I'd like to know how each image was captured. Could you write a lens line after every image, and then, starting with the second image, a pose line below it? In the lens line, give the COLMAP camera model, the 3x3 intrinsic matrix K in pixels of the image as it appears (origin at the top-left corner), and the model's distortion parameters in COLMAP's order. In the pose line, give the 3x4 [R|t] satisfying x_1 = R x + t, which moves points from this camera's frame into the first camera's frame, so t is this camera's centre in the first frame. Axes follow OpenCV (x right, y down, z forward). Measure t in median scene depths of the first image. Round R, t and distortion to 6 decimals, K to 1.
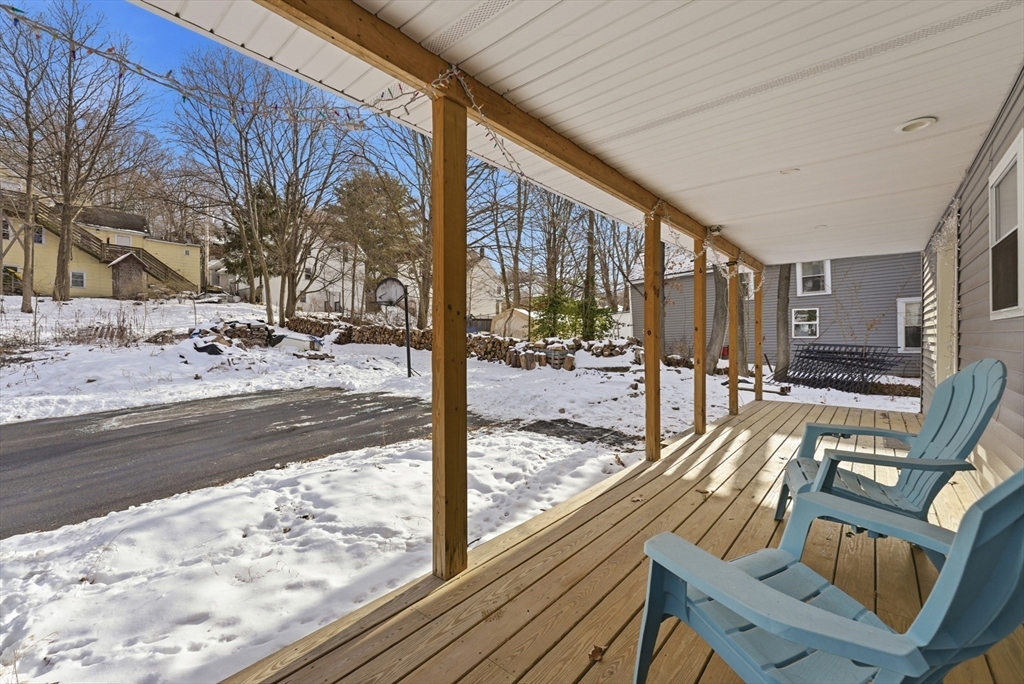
lens RADIAL K [[416.1, 0, 513.0], [0, 416.1, 335.6], [0, 0, 1]] dist [-0.004831, -0.000186]
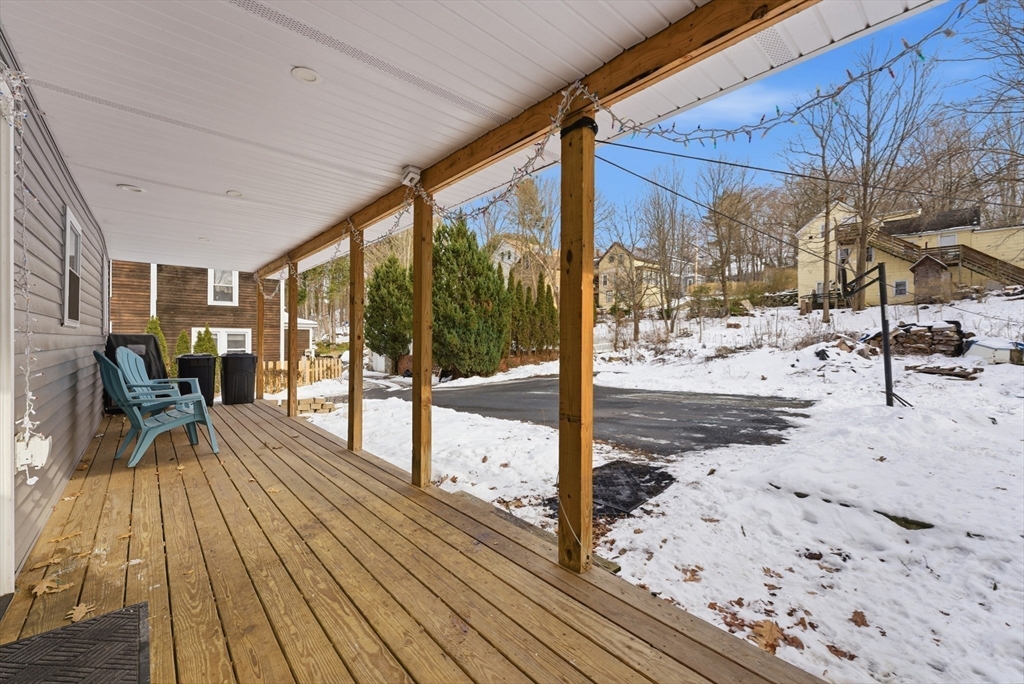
lens RADIAL K [[416.1, 0, 513.0], [0, 416.1, 335.6], [0, 0, 1]] dist [-0.004831, -0.000186]
pose [[-0.131525, -0.013123, -0.991226, 0.269076], [-0.000074, 0.999913, -0.013228, 0.000128], [0.991313, -0.001667, -0.131514, 0.302164]]
